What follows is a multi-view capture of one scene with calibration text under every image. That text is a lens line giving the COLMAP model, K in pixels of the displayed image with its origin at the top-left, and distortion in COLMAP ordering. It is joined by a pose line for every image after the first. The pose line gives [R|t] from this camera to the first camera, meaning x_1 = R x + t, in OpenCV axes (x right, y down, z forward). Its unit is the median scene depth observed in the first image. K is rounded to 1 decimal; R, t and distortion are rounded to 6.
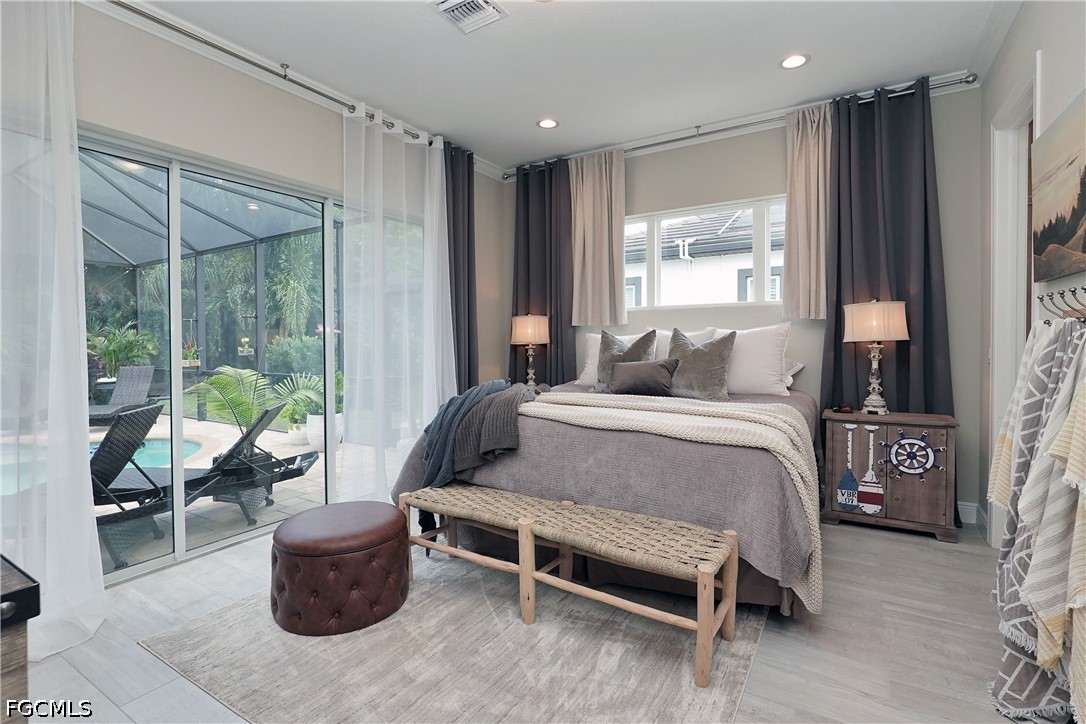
lens RADIAL K [[510.1, 0, 538.9], [0, 510.1, 342.5], [0, 0, 1]] dist [-0.001714, 0.000690]
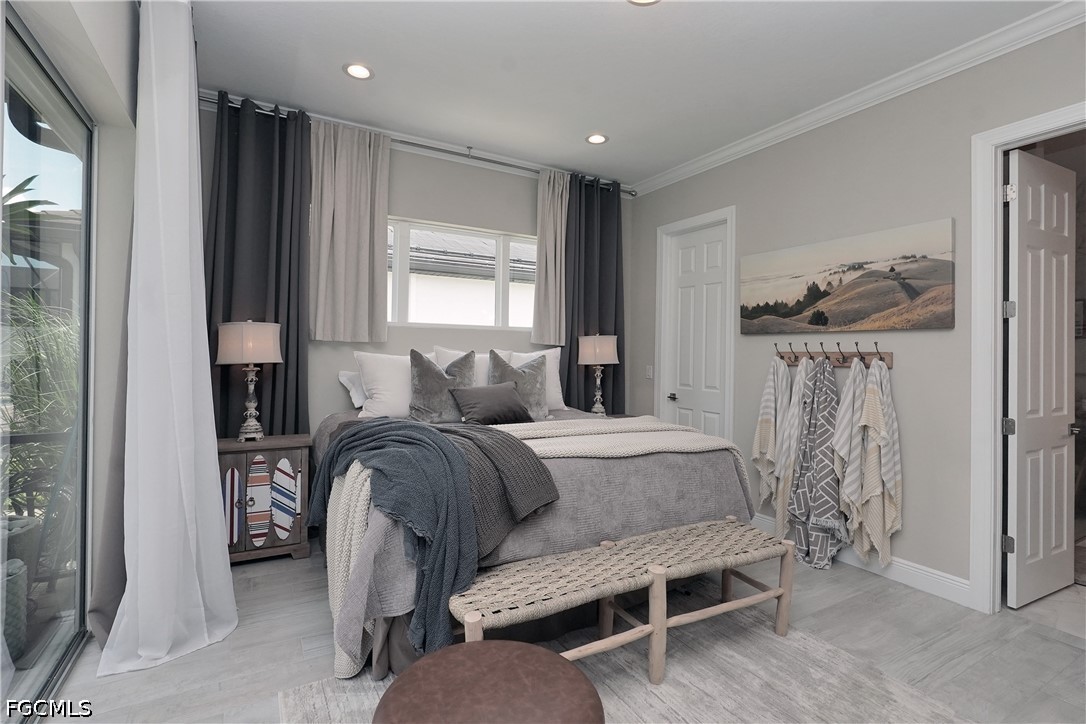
lens RADIAL K [[510.9, 0, 531.2], [0, 510.9, 353.3], [0, 0, 1]] dist [-0.025006, 0.000703]
pose [[0.484292, 0.021084, 0.874652, -0.603502], [-0.012047, 0.999776, -0.017430, -0.005923], [-0.874823, -0.002096, 0.484438, 0.503786]]
